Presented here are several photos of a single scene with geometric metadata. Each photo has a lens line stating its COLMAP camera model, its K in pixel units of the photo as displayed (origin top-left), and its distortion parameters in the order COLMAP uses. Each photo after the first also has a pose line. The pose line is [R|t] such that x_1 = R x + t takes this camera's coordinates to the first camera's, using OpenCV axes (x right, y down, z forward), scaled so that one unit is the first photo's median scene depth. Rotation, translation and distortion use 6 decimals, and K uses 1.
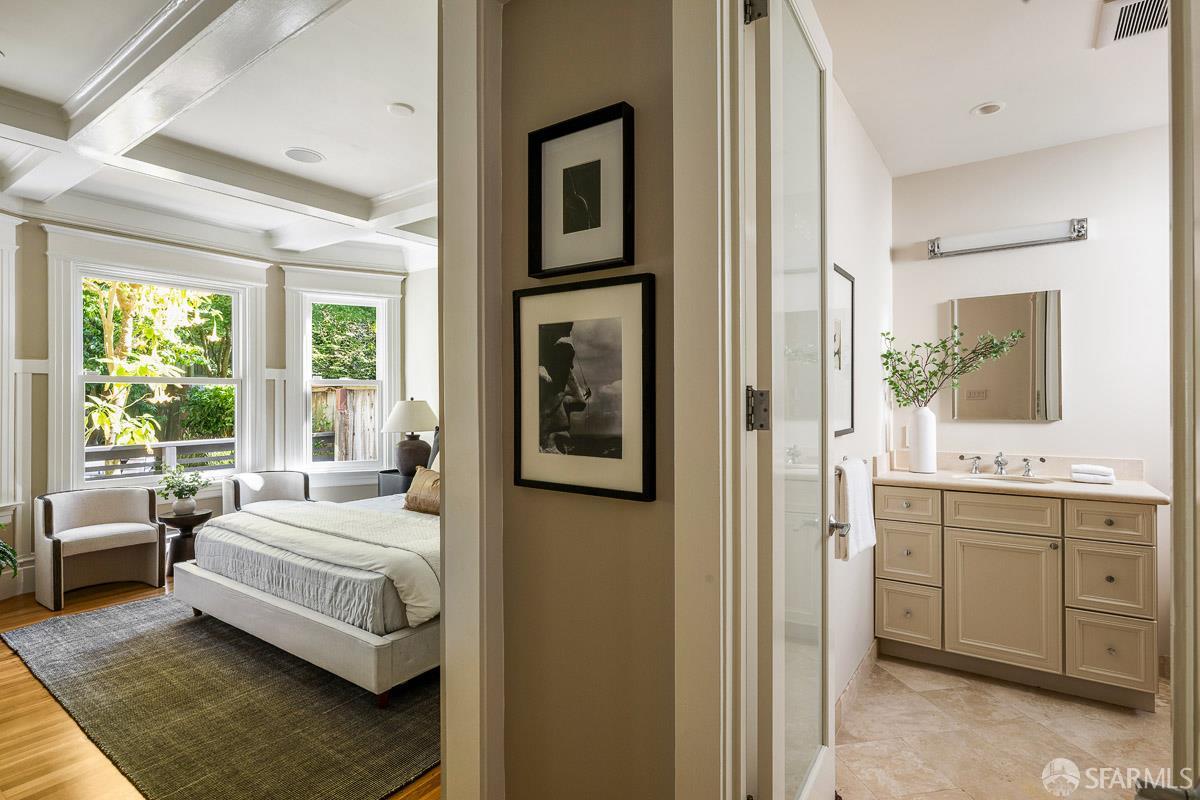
lens RADIAL K [[609.2, 0, 599.6], [0, 609.2, 399.0], [0, 0, 1]] dist [0.000574, 0.000311]
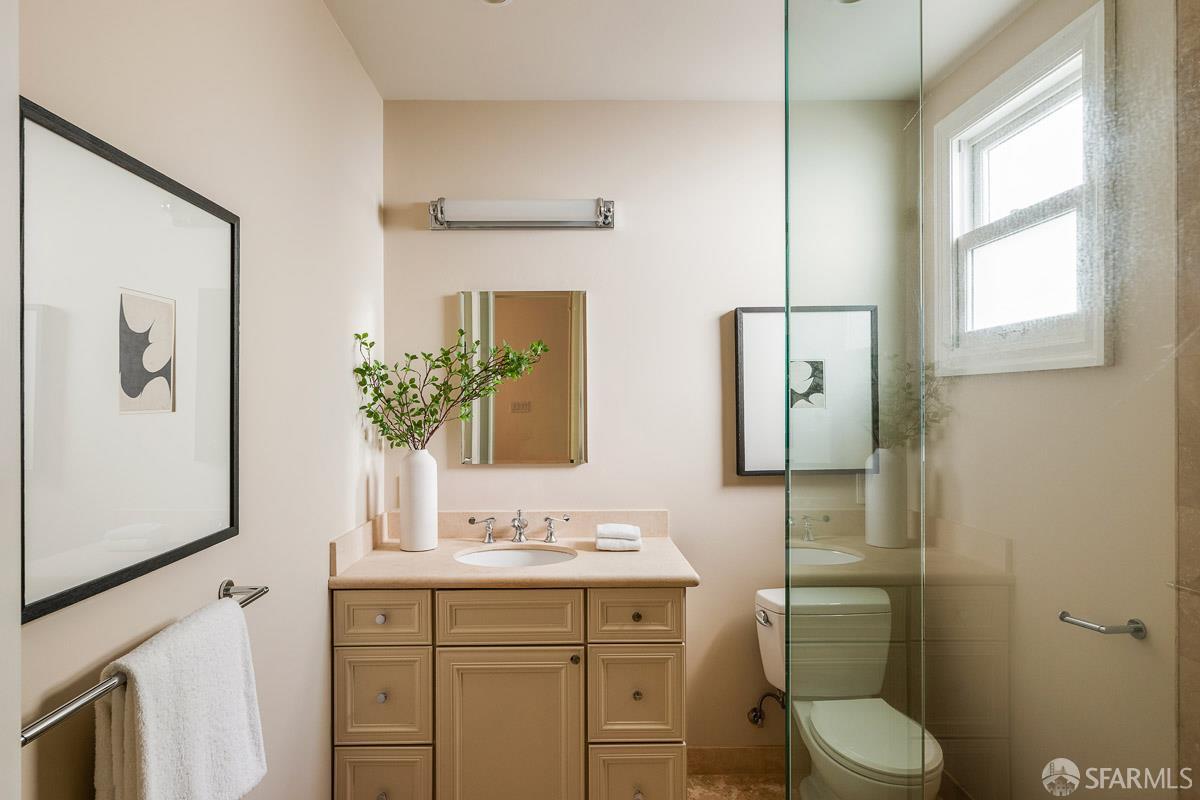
lens RADIAL K [[659.6, 0, 598.3], [0, 659.6, 399.0], [0, 0, 1]] dist [-0.002918, -0.000108]
pose [[0.796848, 0.001698, 0.604178, 0.261283], [-0.001204, 0.999999, -0.001224, -0.042481], [-0.604179, 0.000248, 0.796849, 0.323194]]
